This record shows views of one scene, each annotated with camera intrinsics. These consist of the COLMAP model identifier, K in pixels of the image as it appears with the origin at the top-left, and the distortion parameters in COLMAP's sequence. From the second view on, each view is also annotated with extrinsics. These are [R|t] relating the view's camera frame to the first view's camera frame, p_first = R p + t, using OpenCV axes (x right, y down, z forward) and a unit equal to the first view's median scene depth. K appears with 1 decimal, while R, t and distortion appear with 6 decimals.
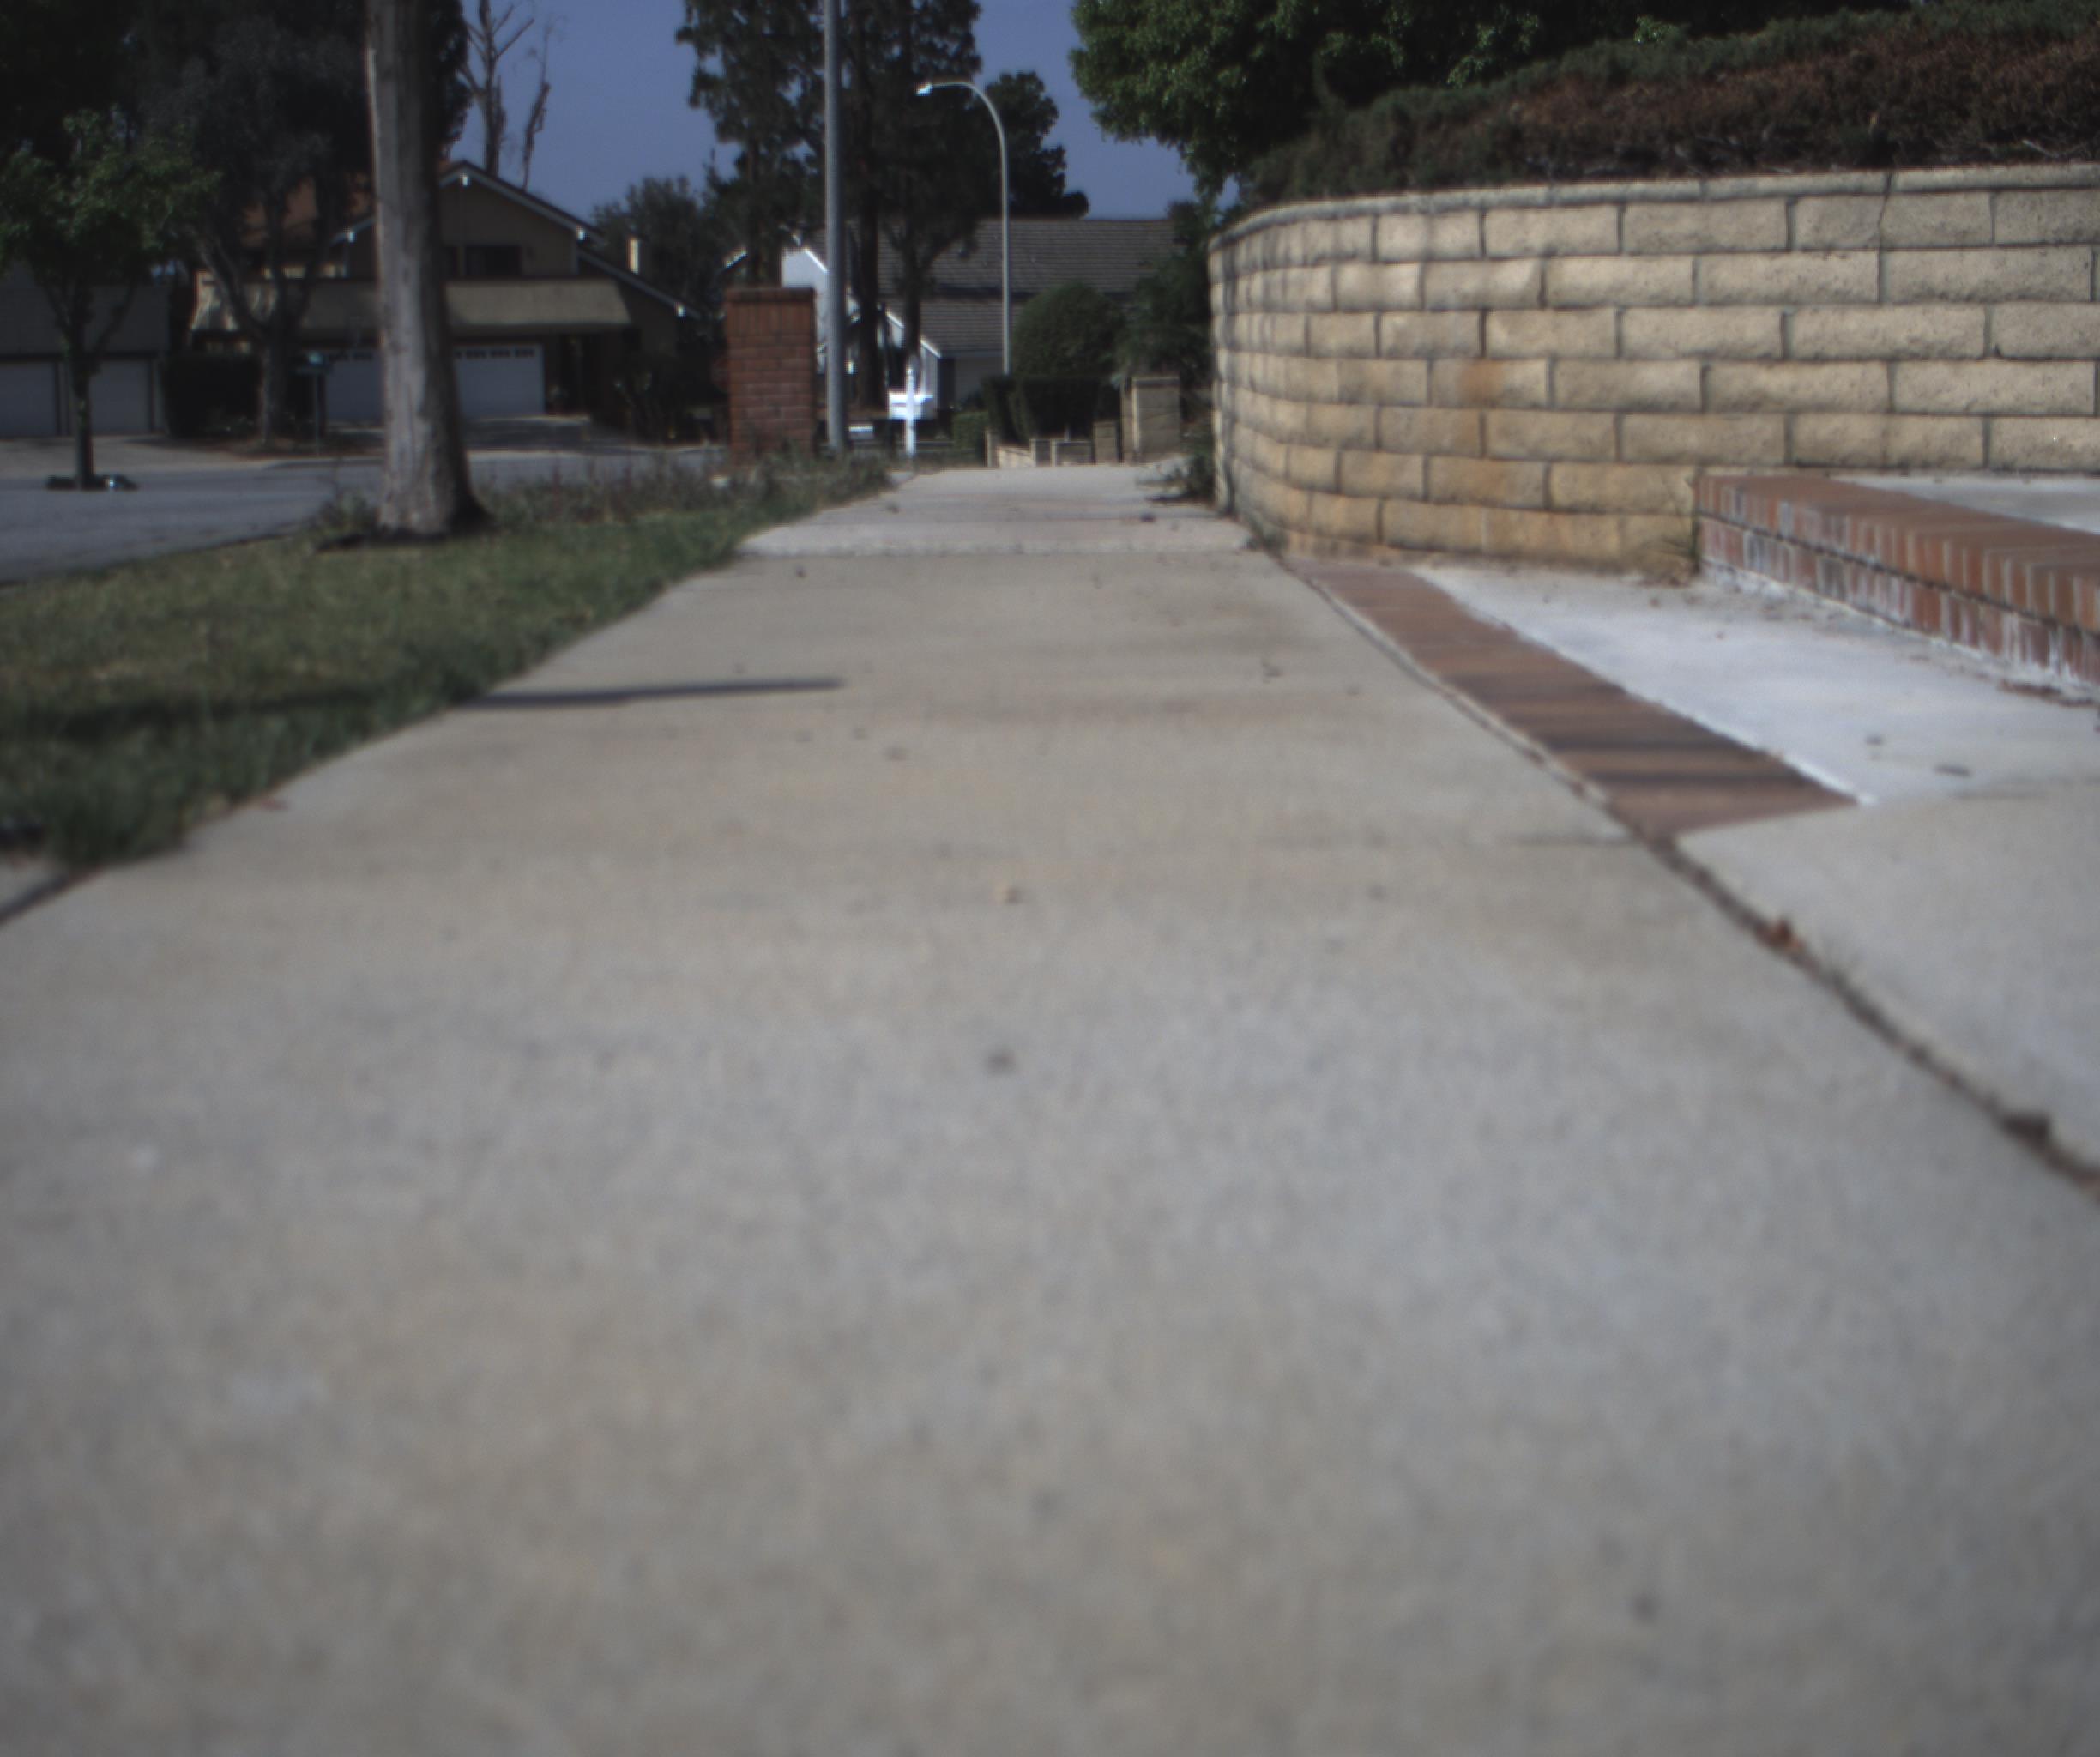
lens RADIAL K [[3978.8, 0, 1050.0], [0, 3978.8, 878.5], [0, 0, 1]] dist [-0.182964, 0.923736]
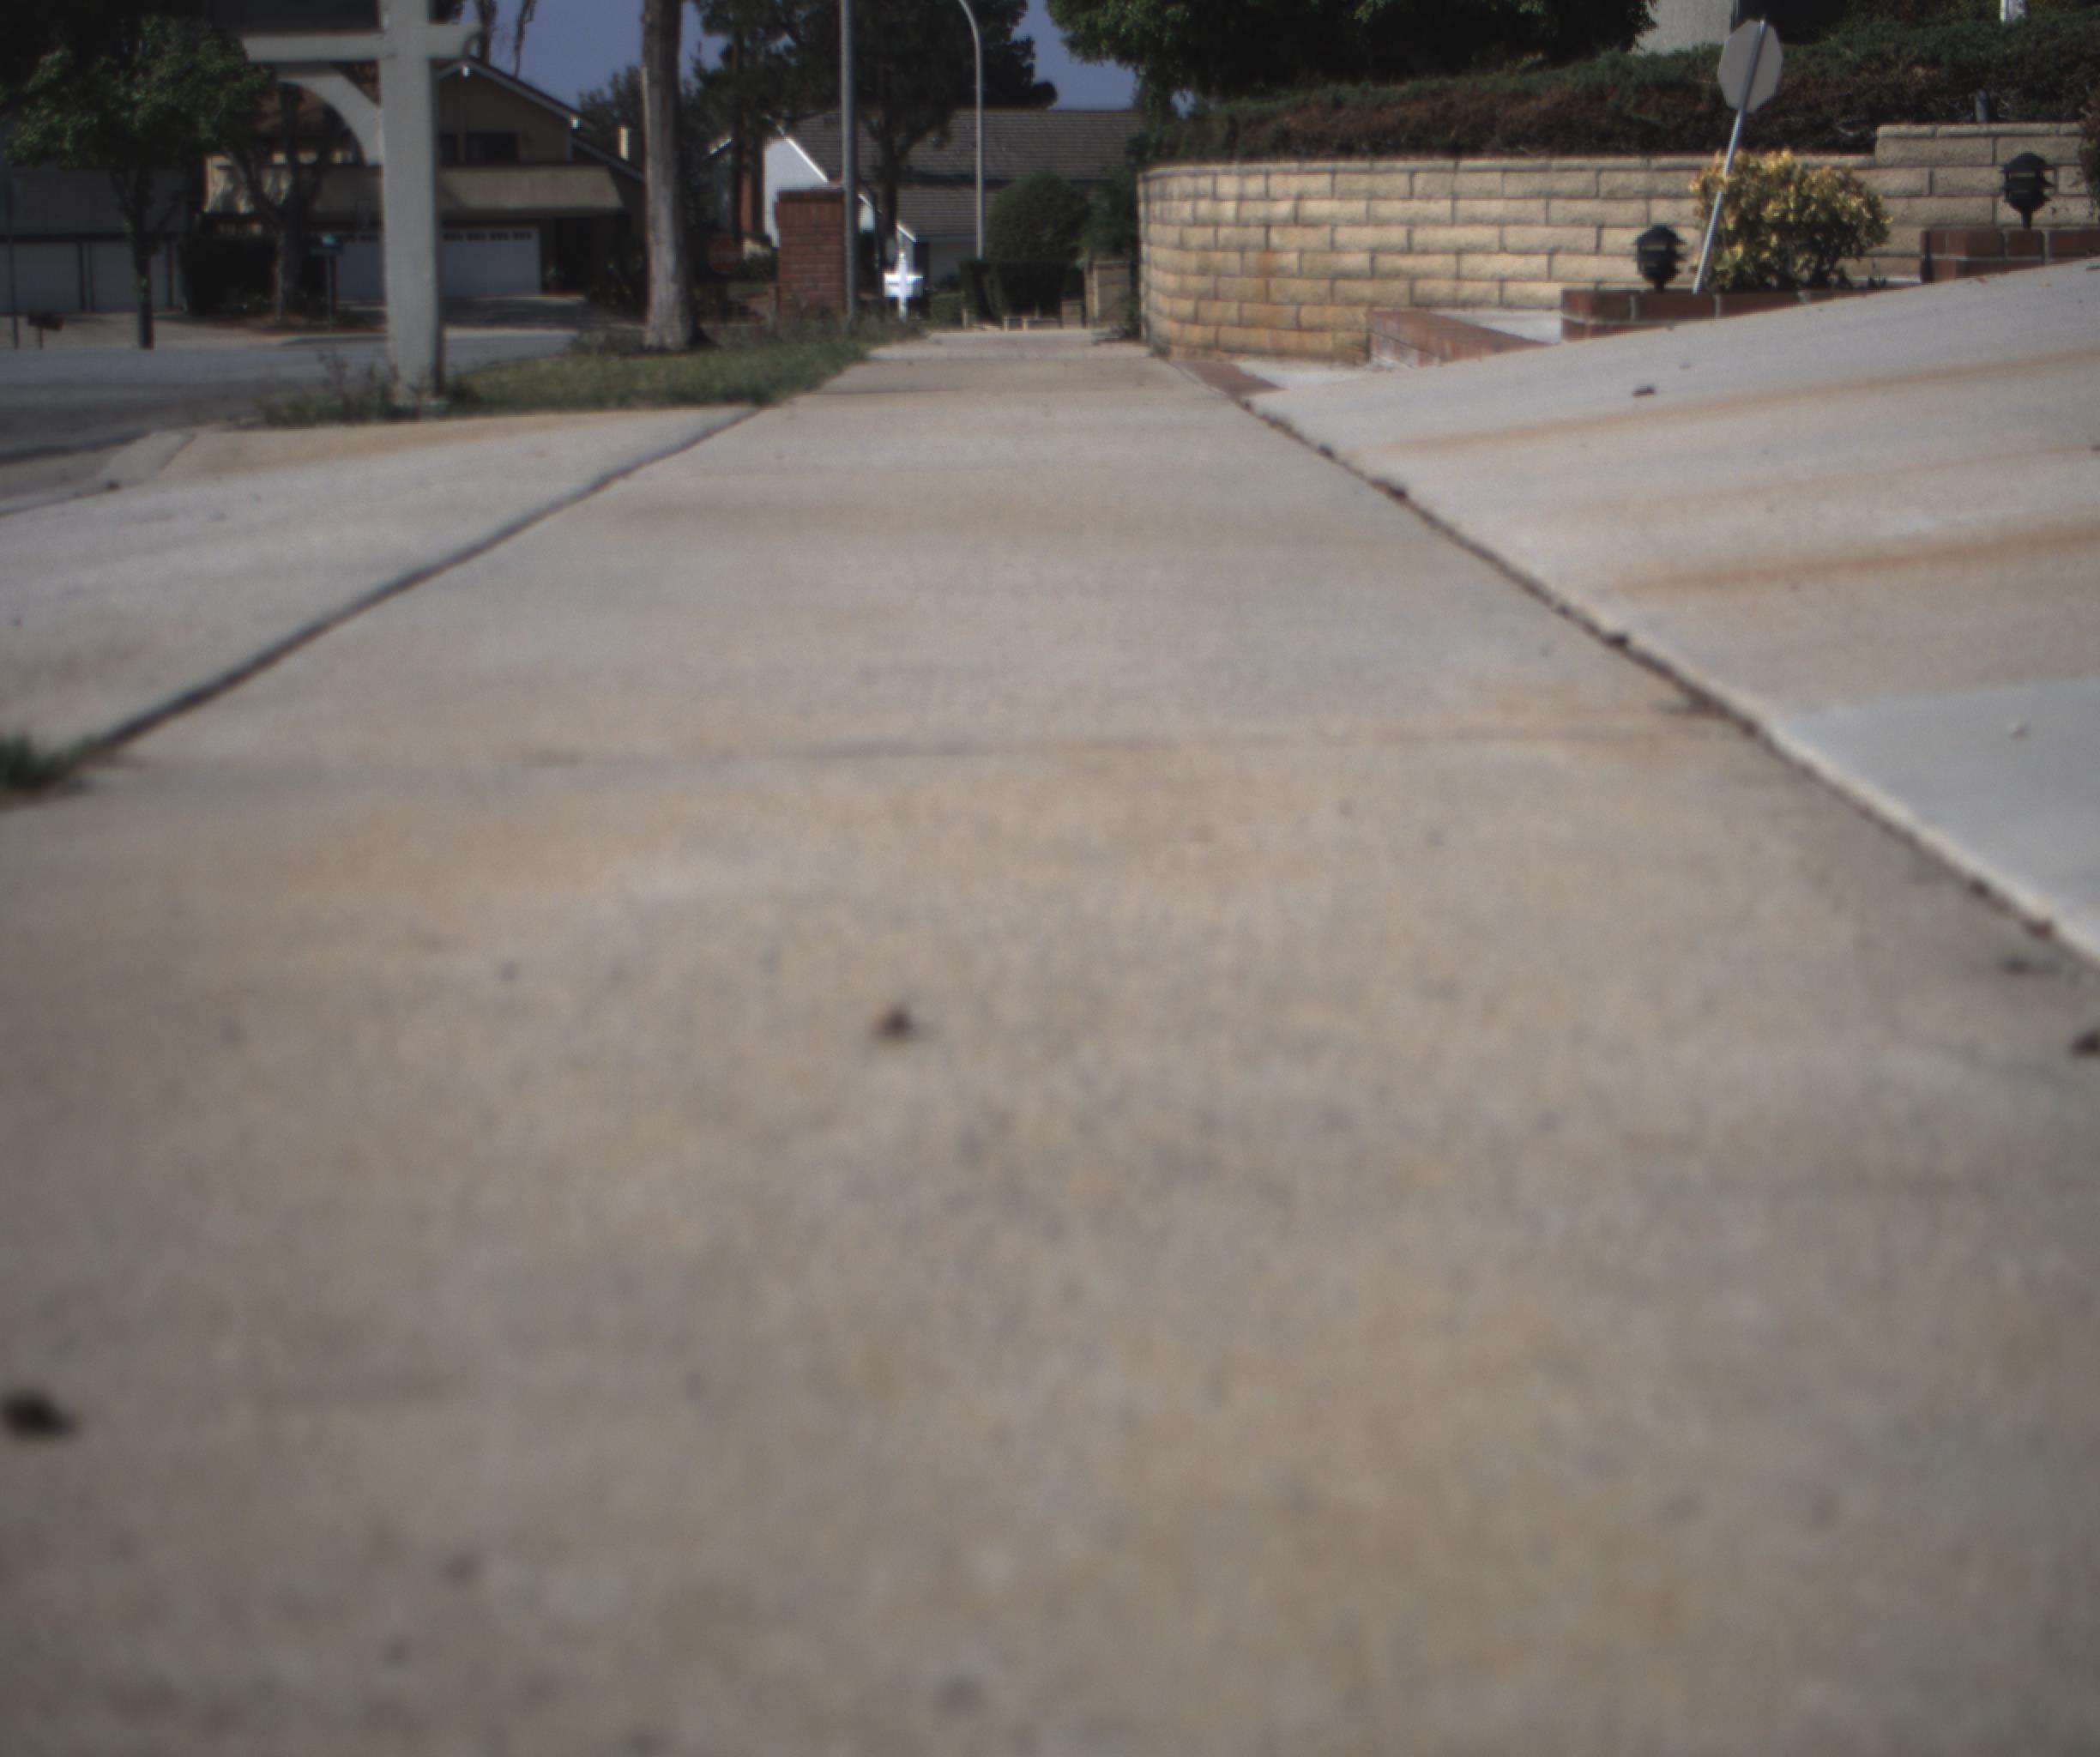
lens RADIAL K [[3978.8, 0, 1050.0], [0, 3978.8, 878.5], [0, 0, 1]] dist [-0.182964, 0.923736]
pose [[0.999955, 0.003154, 0.008913, -0.002906], [-0.003411, 0.999577, 0.028885, 0.027208], [-0.008818, -0.028914, 0.999543, -0.214142]]
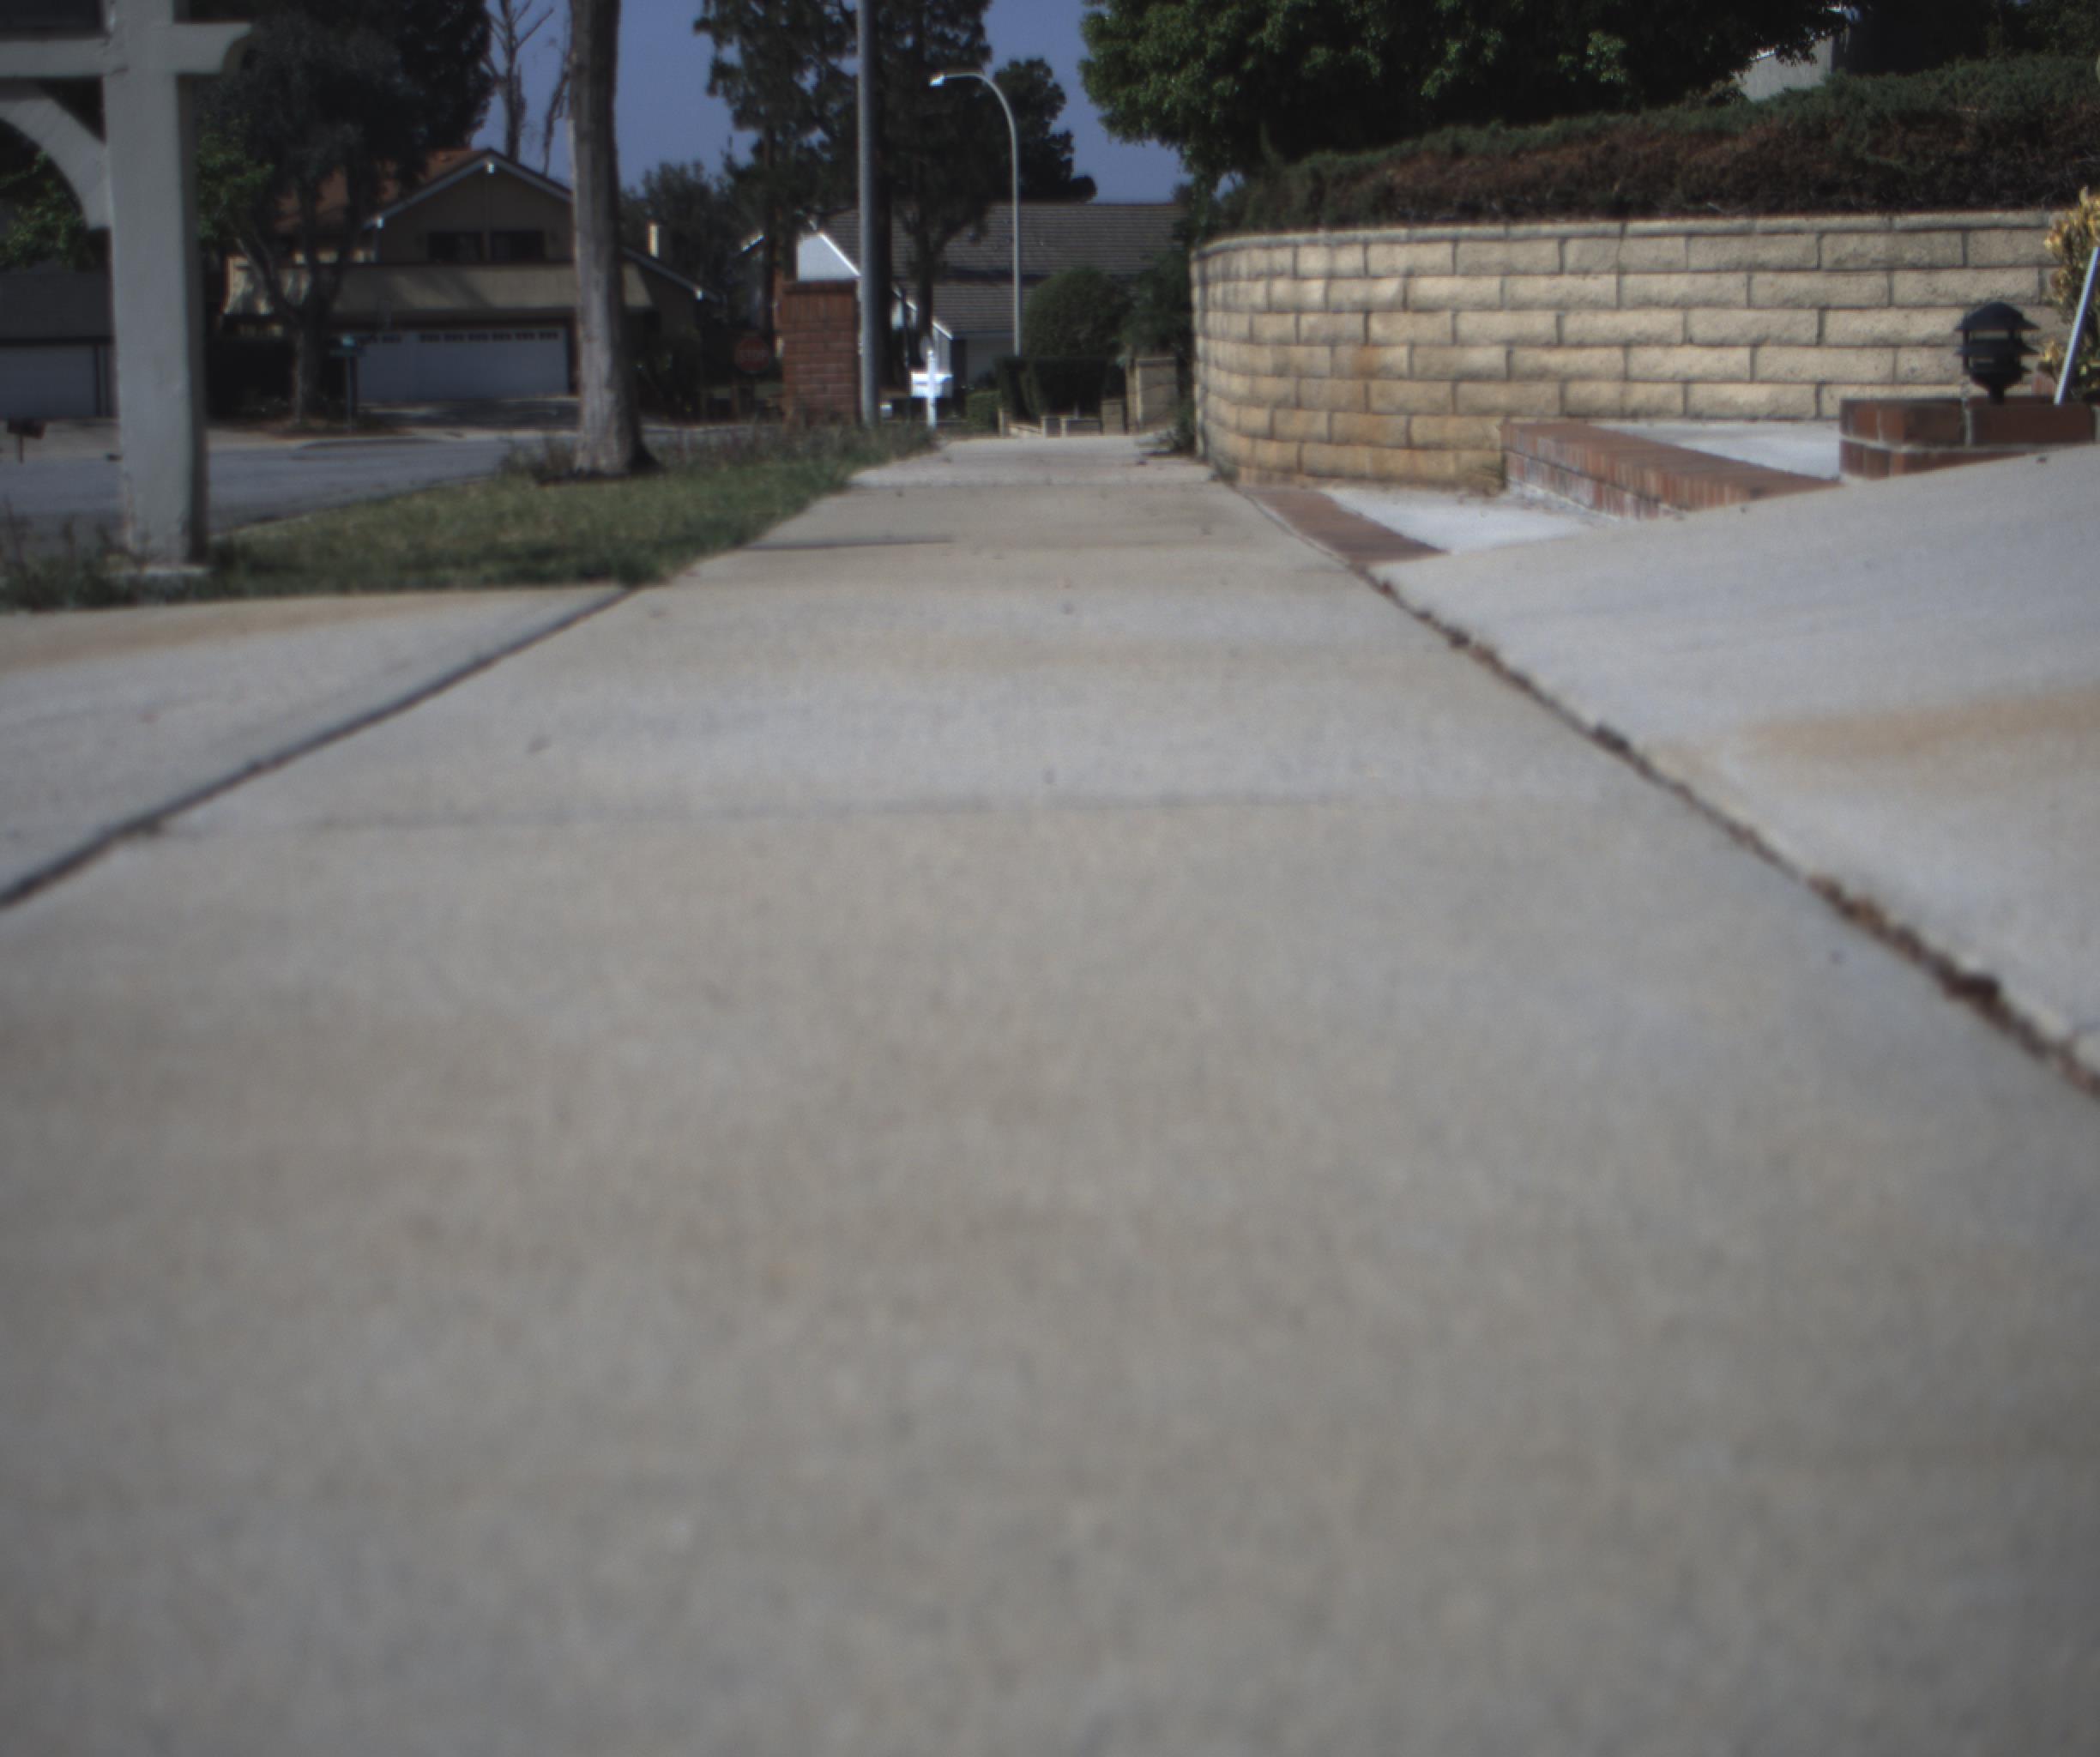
lens RADIAL K [[3978.8, 0, 1050.0], [0, 3978.8, 878.5], [0, 0, 1]] dist [-0.182964, 0.923736]
pose [[0.999996, -0.001970, -0.002147, -0.001207], [0.001980, 0.999986, 0.004864, 0.013559], [0.002138, -0.004869, 0.999986, -0.107657]]
